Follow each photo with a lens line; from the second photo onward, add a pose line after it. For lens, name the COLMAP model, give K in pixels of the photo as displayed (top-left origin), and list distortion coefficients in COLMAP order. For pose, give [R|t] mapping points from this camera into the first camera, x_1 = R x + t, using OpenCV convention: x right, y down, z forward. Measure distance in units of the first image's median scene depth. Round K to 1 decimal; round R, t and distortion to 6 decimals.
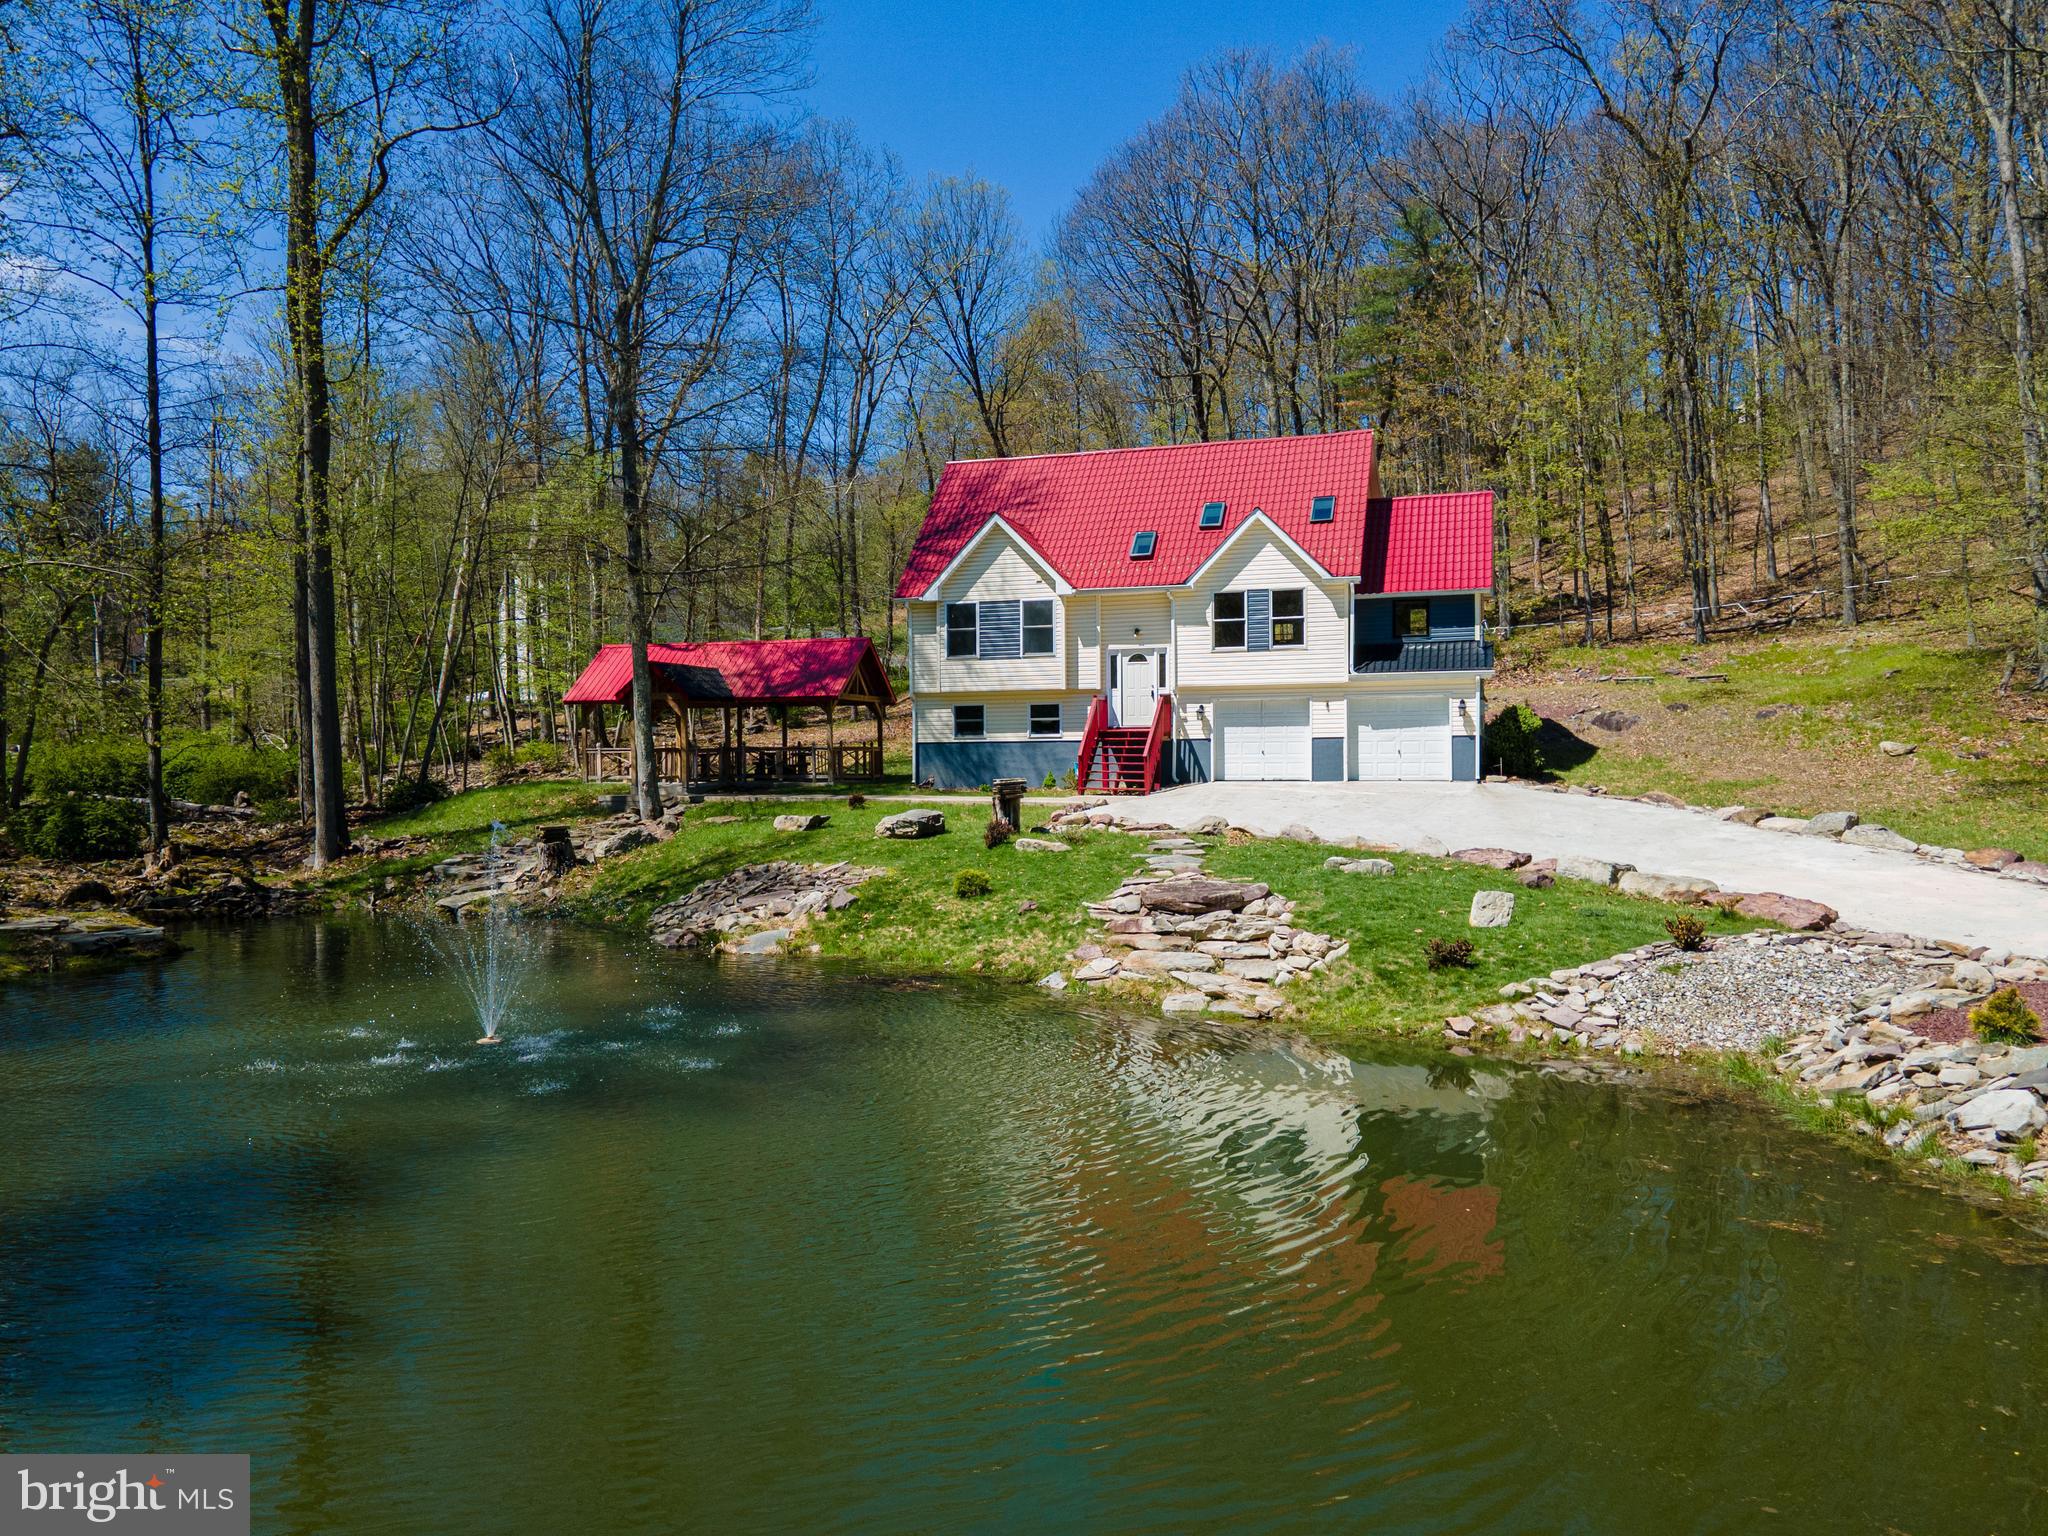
lens RADIAL K [[1498.4, 0, 1006.9], [0, 1498.4, 776.1], [0, 0, 1]] dist [0.027418, 0.034591]
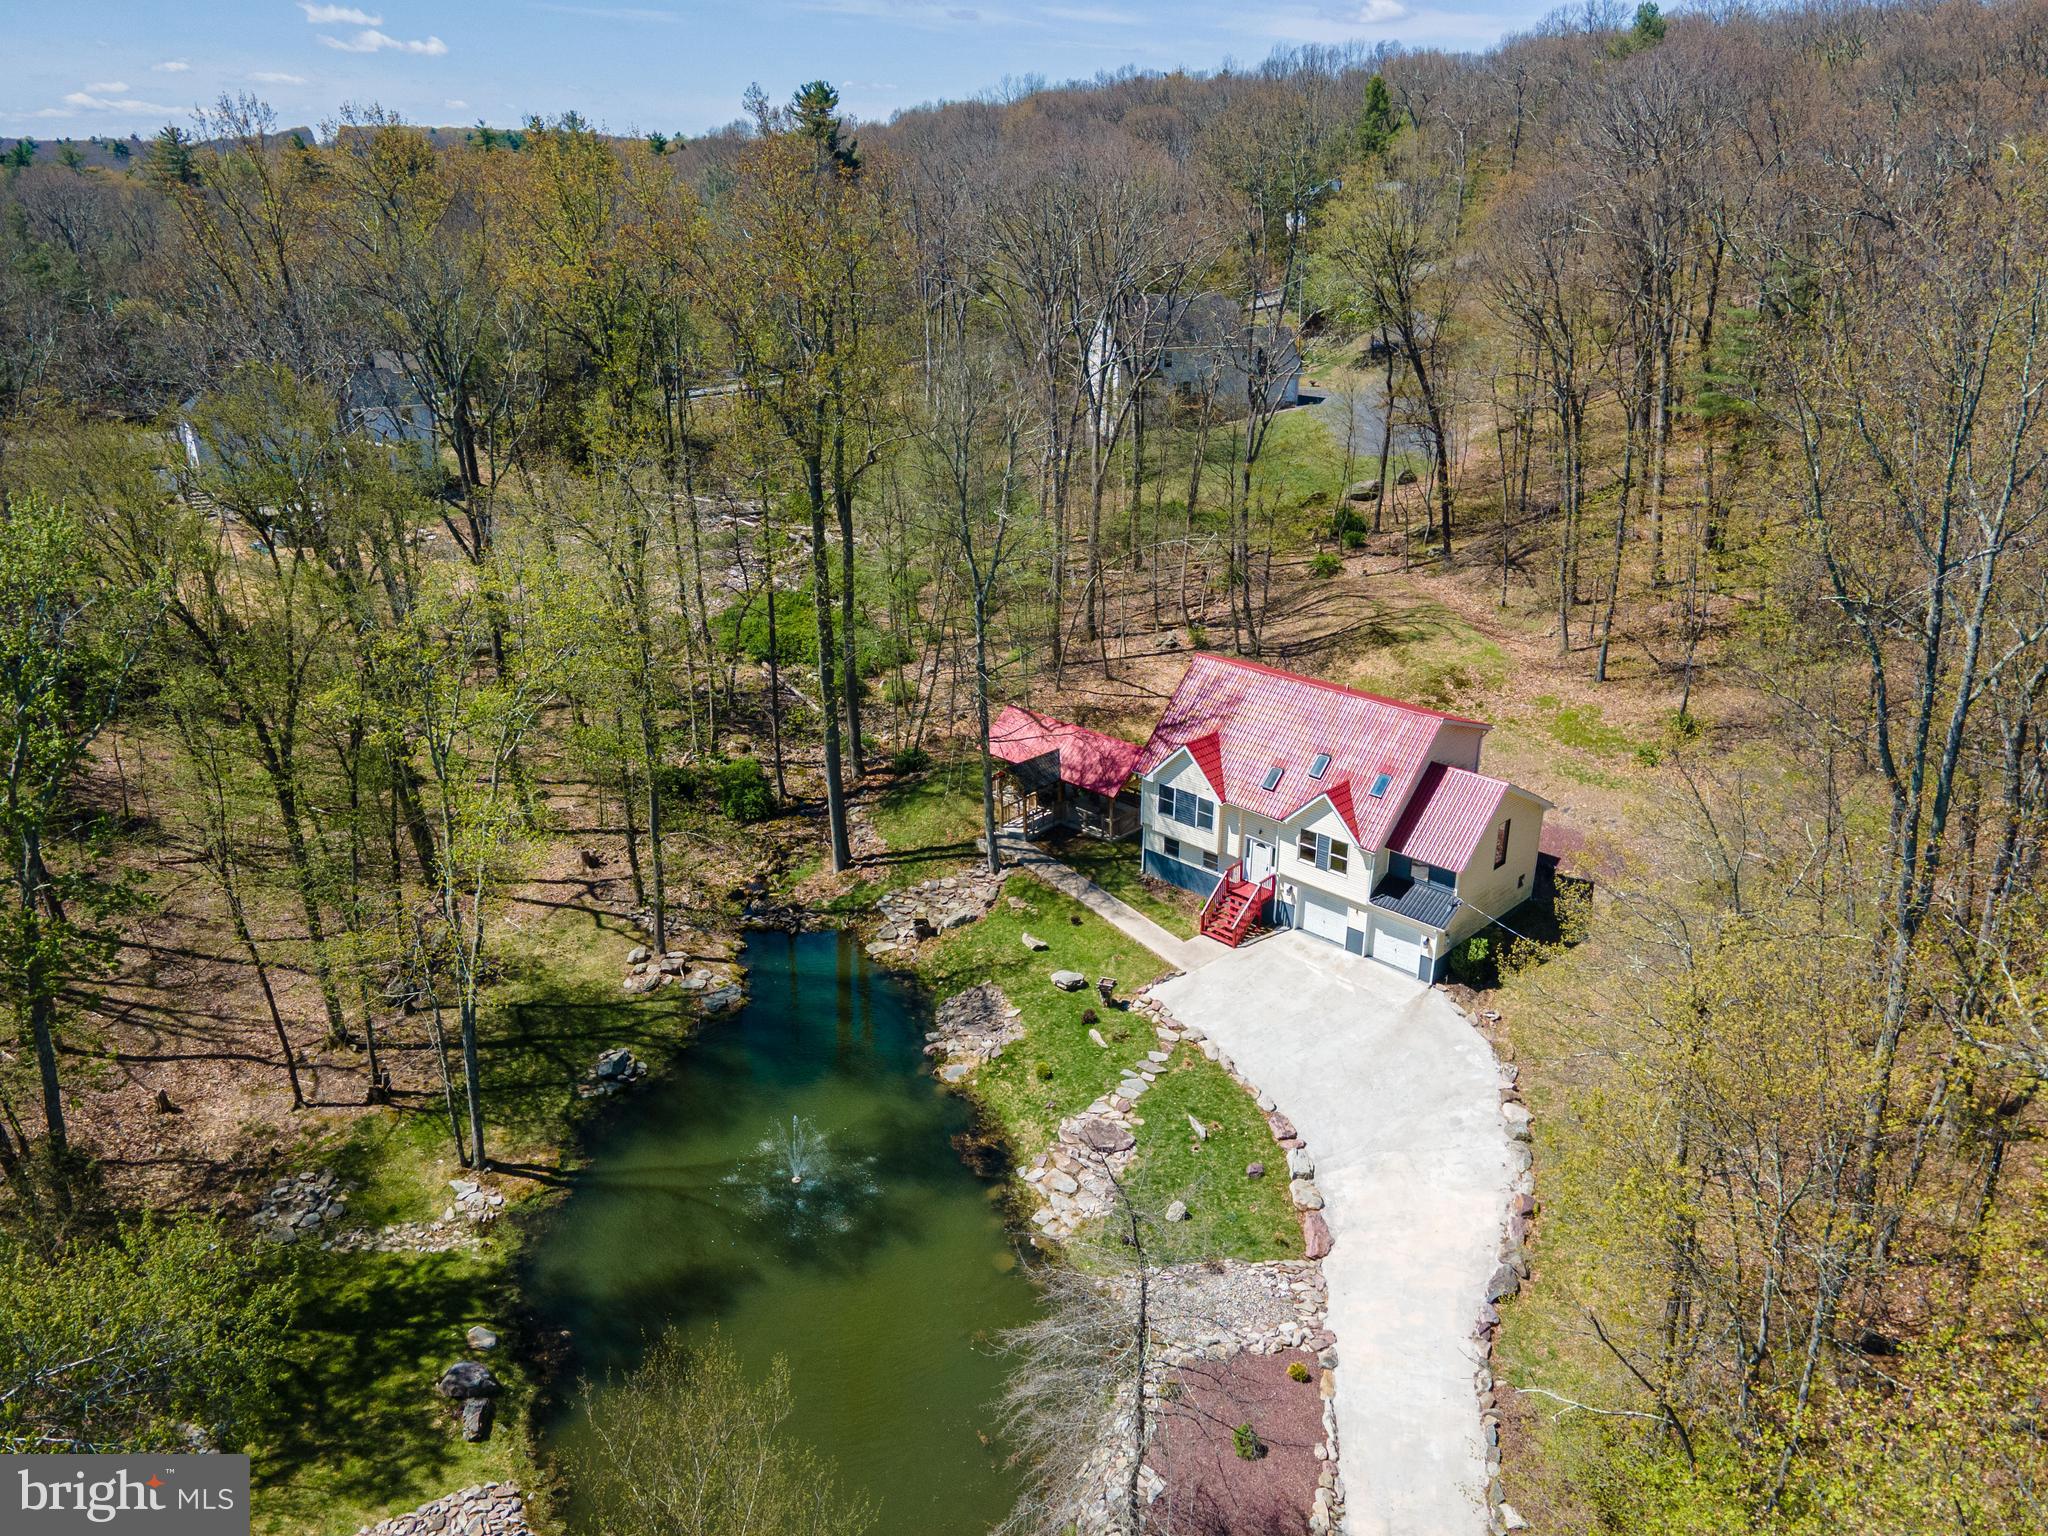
lens RADIAL K [[1498.4, 0, 984.8], [0, 1498.4, 766.3], [0, 0, 1]] dist [0.027418, 0.034591]
pose [[0.889953, 0.172184, -0.422298, 0.497876], [-0.007716, 0.931540, 0.363557, -0.755874], [0.455986, -0.320290, 0.830356, -0.461265]]
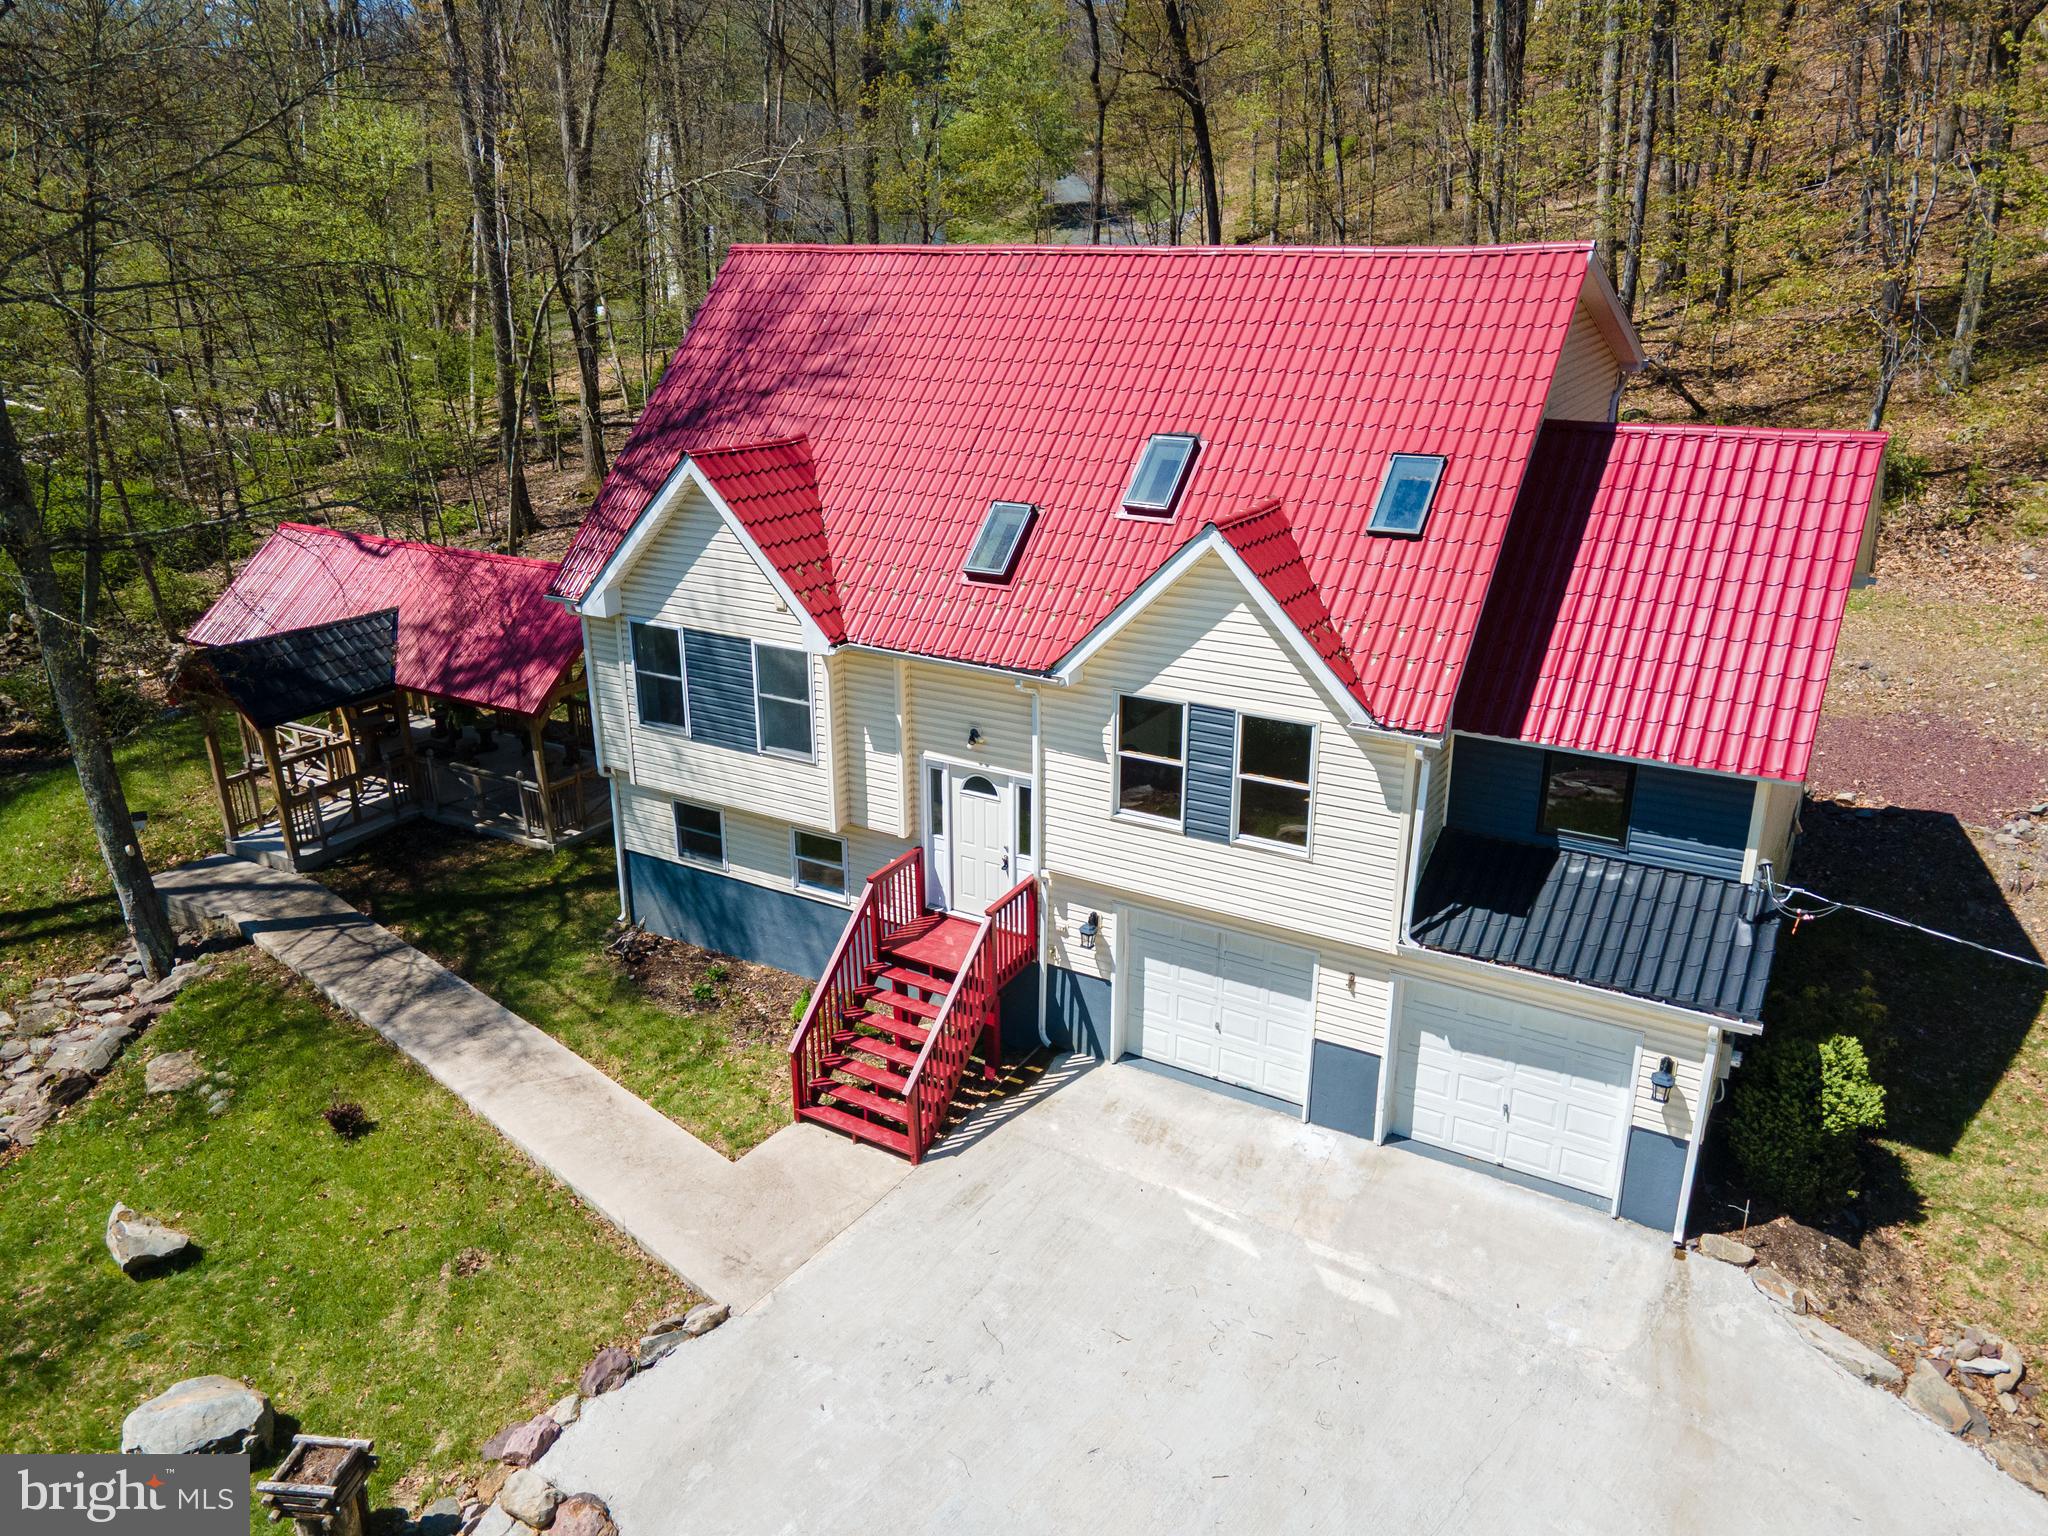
lens RADIAL K [[1498.4, 0, 1010.1], [0, 1498.4, 770.4], [0, 0, 1]] dist [0.027418, 0.034591]
pose [[0.973812, 0.080709, -0.212546, 0.199089], [-0.007598, 0.945900, 0.324370, -0.239374], [0.227227, -0.314261, 0.921742, 0.576932]]
